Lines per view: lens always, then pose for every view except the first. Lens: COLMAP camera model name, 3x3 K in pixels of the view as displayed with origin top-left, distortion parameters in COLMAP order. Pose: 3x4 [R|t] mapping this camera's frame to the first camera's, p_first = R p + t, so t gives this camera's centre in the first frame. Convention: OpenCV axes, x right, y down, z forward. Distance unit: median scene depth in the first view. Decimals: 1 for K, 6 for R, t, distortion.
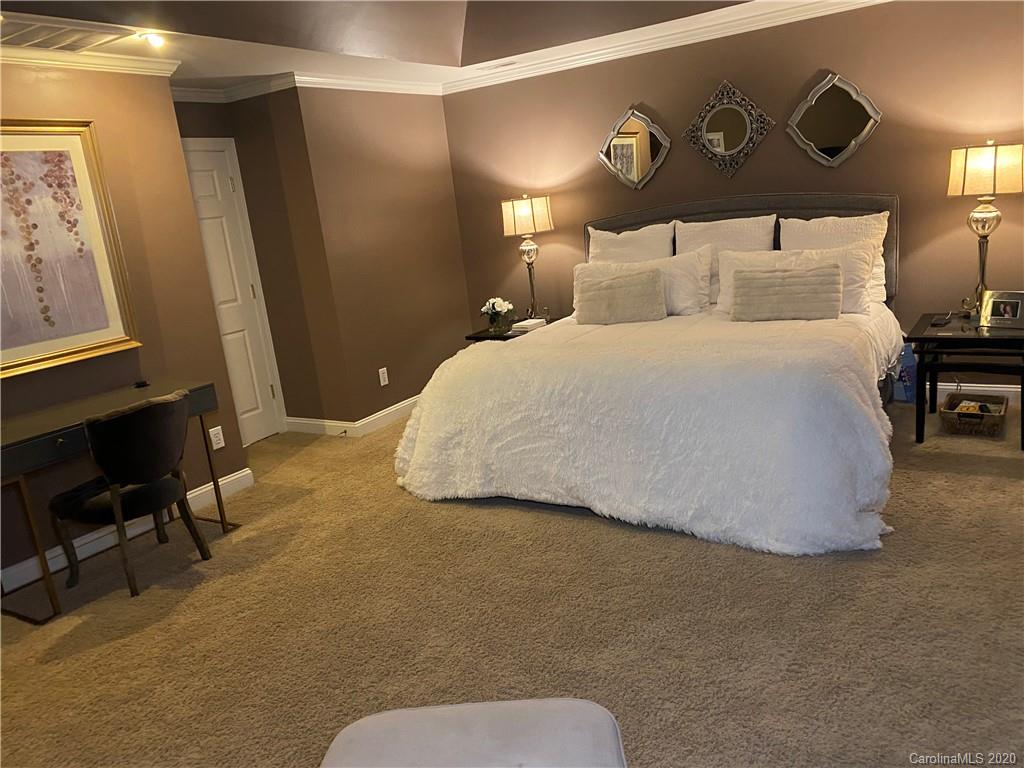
lens RADIAL K [[780.9, 0, 509.5], [0, 780.9, 379.1], [0, 0, 1]] dist [0.103759, -0.184609]
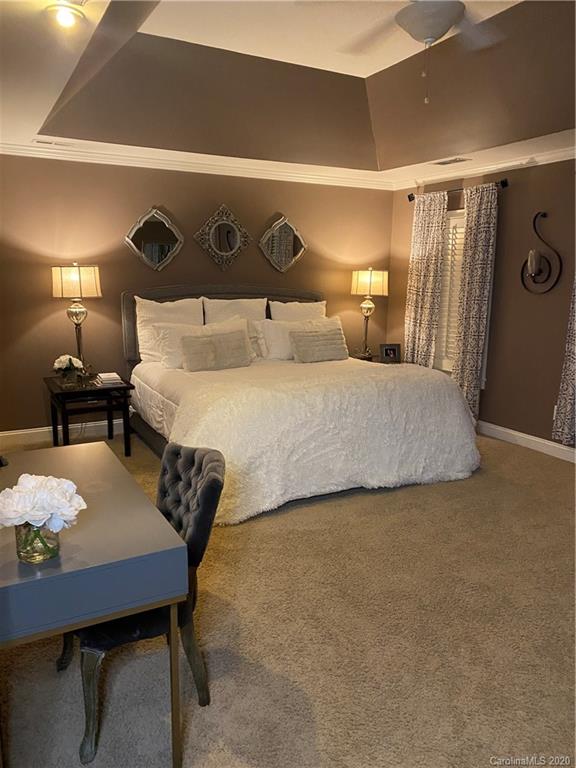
lens RADIAL K [[585.7, 0, 290.8], [0, 585.7, 383.4], [0, 0, 1]] dist [0.103759, -0.184609]
pose [[0.492302, -0.052236, 0.868856, -0.673508], [0.126251, 0.991927, -0.011900, -0.021528], [-0.861220, 0.115553, 0.494922, 0.413585]]
